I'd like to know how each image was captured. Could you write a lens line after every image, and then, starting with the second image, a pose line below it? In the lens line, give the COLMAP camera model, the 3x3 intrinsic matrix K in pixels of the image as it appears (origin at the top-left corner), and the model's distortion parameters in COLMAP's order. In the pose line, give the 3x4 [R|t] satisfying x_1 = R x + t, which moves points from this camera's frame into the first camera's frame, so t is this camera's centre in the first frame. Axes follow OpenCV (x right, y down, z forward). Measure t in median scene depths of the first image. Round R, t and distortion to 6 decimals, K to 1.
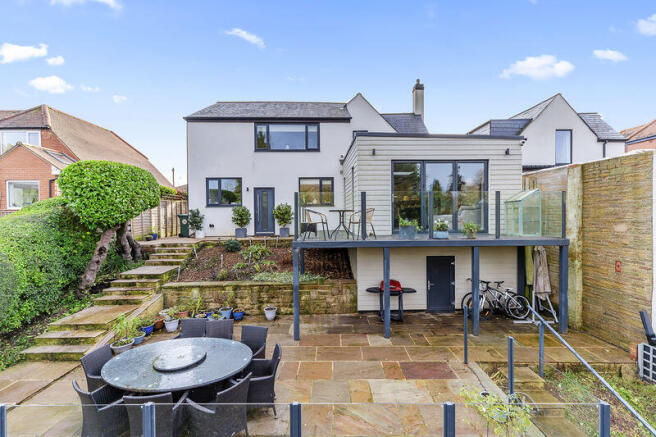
lens RADIAL K [[296.2, 0, 326.7], [0, 296.2, 218.7], [0, 0, 1]] dist [-0.000555, -0.000867]
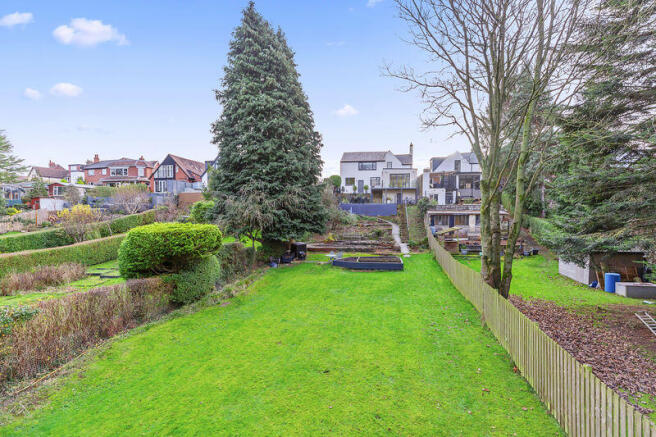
lens RADIAL K [[296.2, 0, 327.6], [0, 296.2, 215.2], [0, 0, 1]] dist [-0.000555, -0.000867]
pose [[0.979020, 0.011102, -0.203460, 0.136653], [-0.012249, 0.999915, -0.004378, 0.354210], [0.203394, 0.006779, 0.979074, -2.698512]]
